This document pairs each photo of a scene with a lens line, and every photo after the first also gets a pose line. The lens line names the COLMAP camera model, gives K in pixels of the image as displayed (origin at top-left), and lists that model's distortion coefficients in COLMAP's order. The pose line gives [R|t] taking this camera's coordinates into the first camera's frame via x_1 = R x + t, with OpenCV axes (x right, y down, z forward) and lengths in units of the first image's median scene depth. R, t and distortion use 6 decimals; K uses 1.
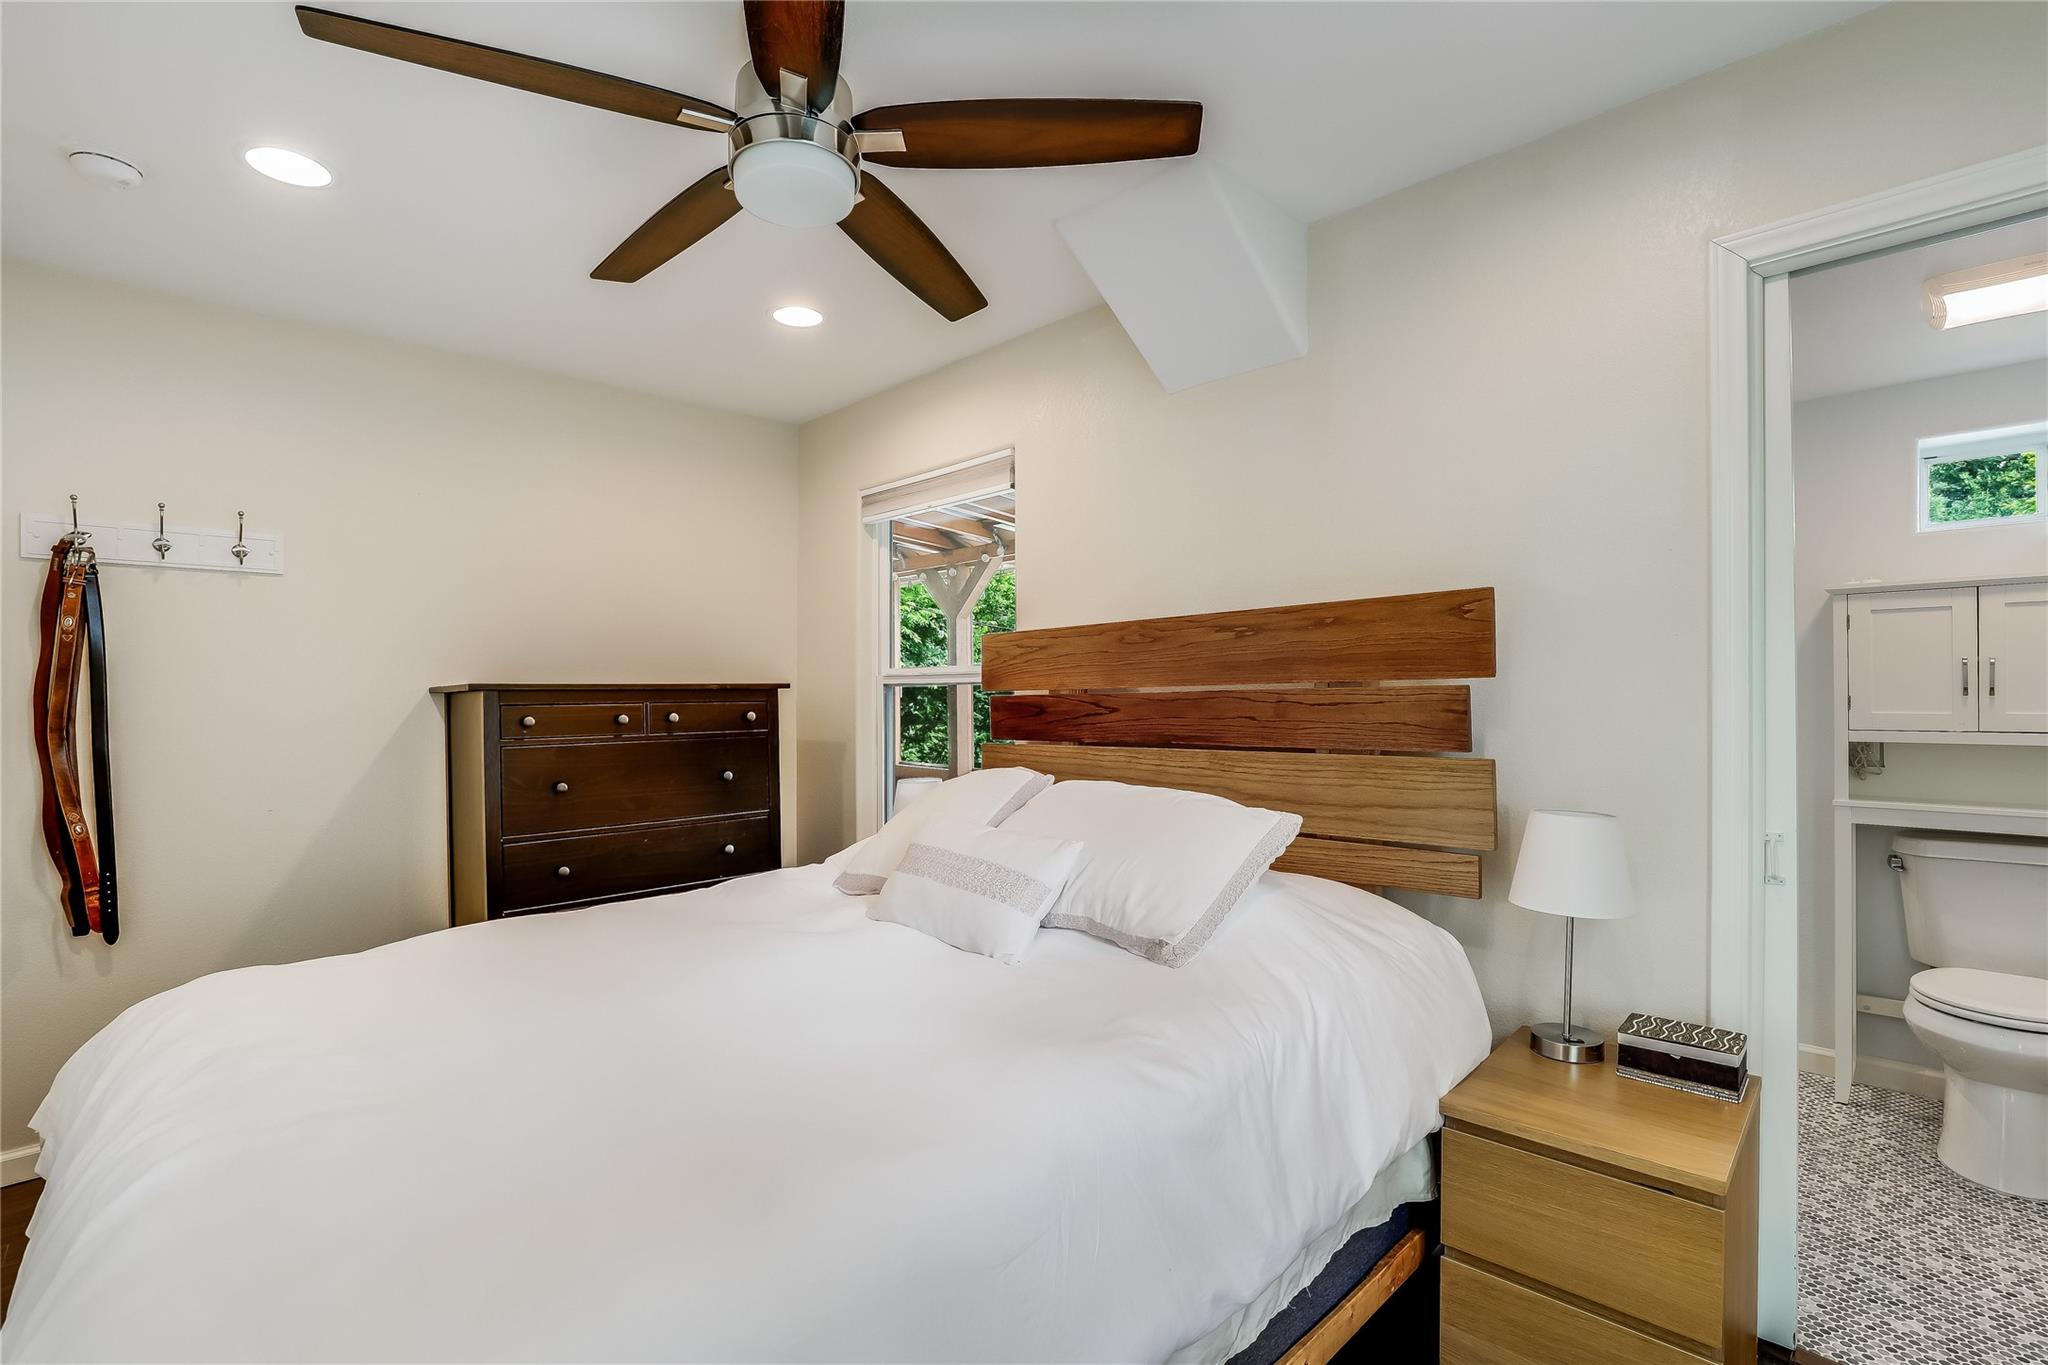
lens RADIAL K [[931.2, 0, 1020.8], [0, 931.2, 692.8], [0, 0, 1]] dist [-0.000841, 0.000948]
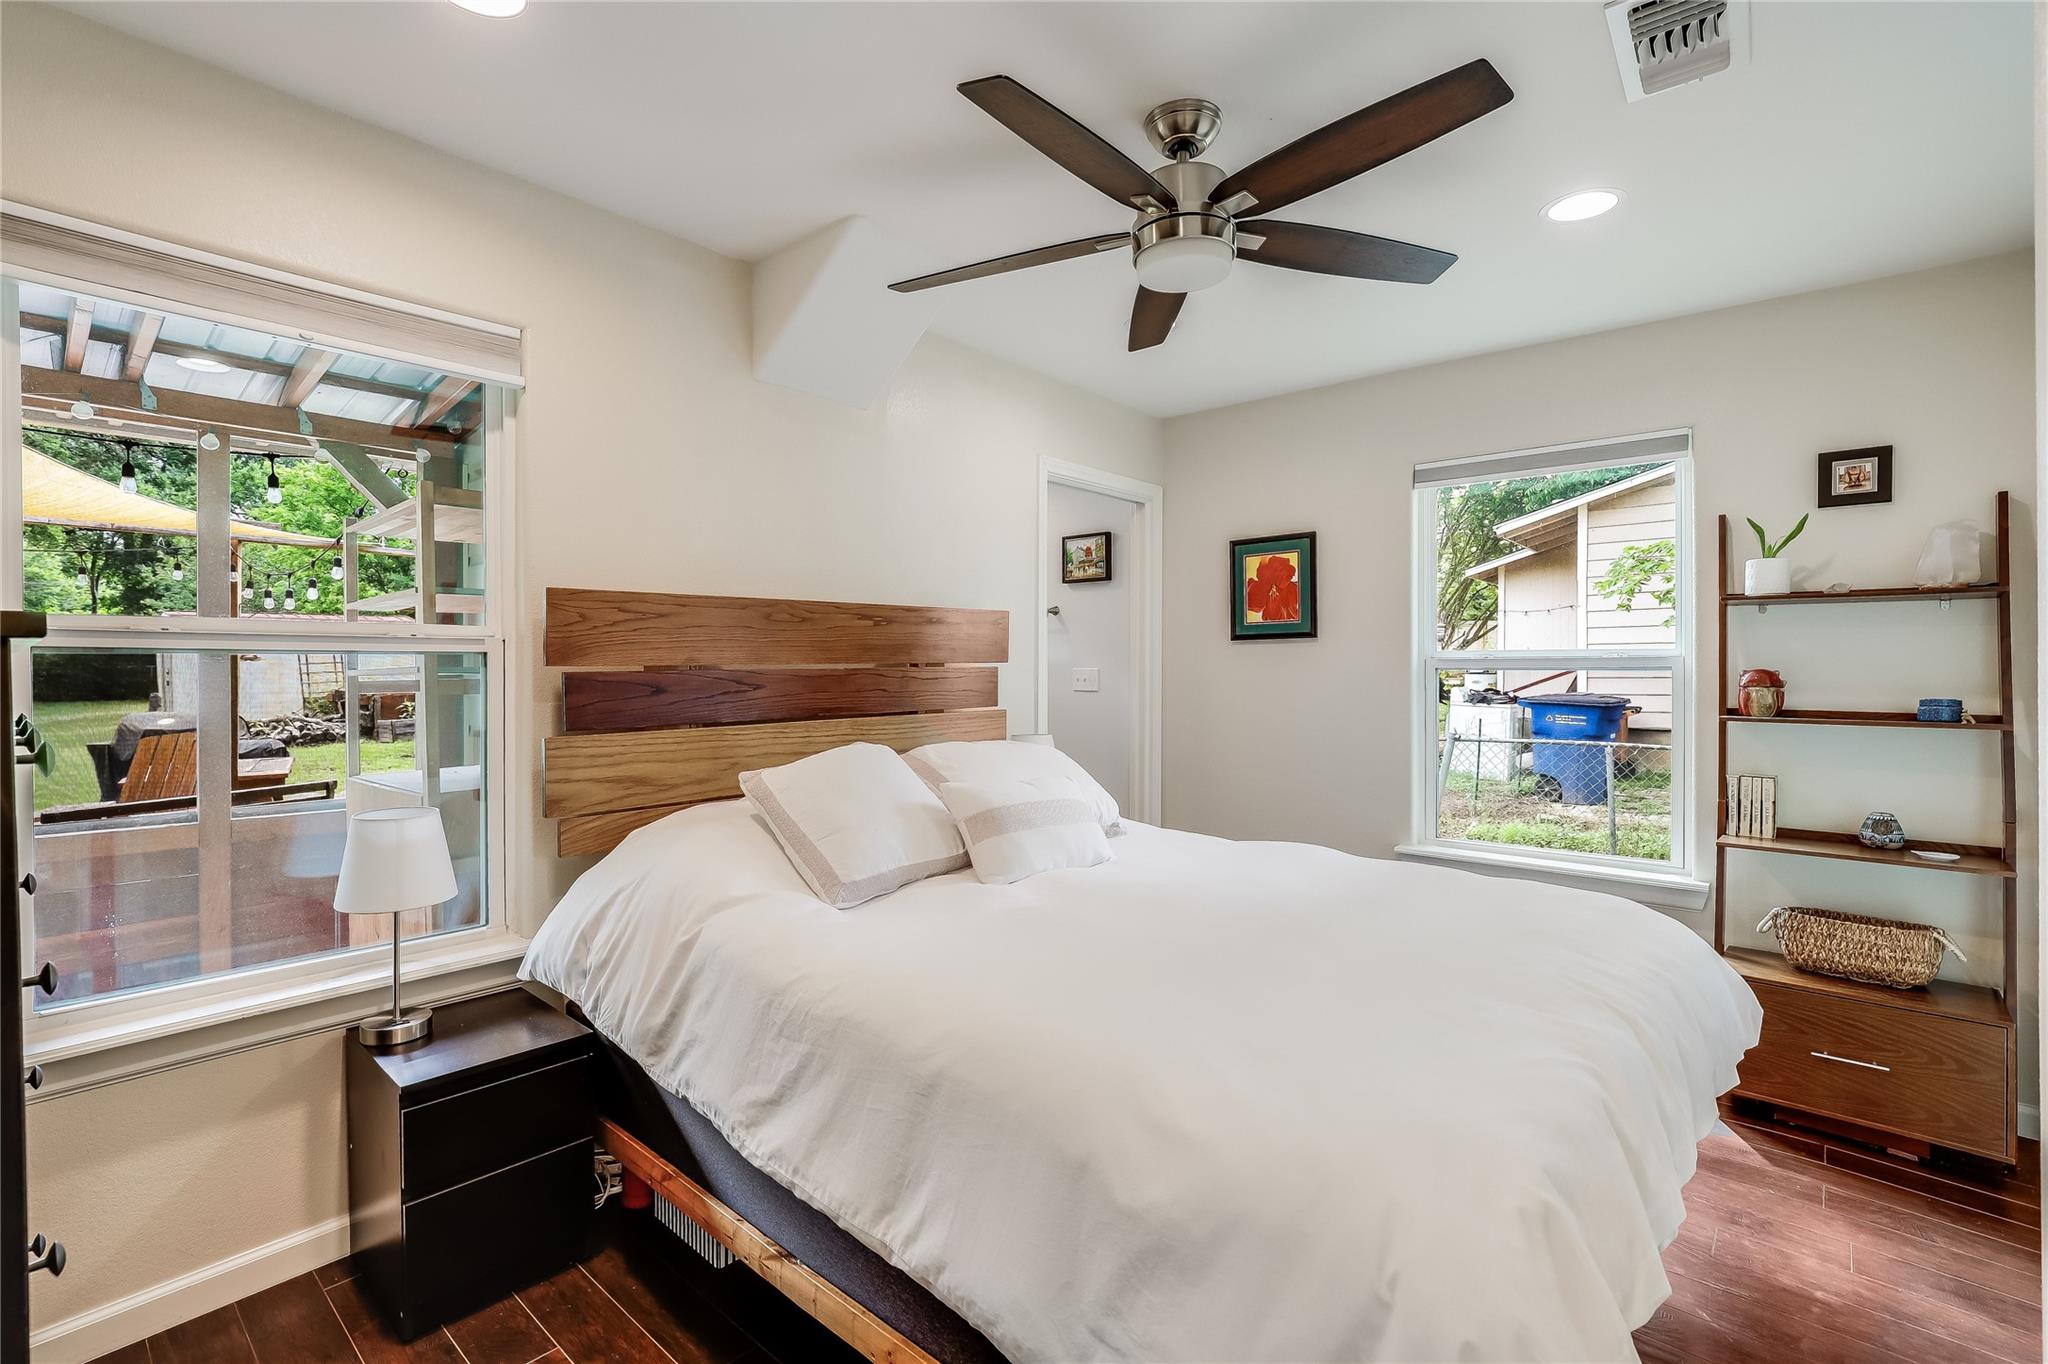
lens RADIAL K [[931.2, 0, 1020.8], [0, 931.2, 692.3], [0, 0, 1]] dist [-0.000841, 0.000948]
pose [[-0.055480, -0.016686, 0.998320, -0.947077], [-0.000372, 0.999861, 0.016691, 0.007987], [-0.998460, 0.000555, -0.055479, 0.819570]]
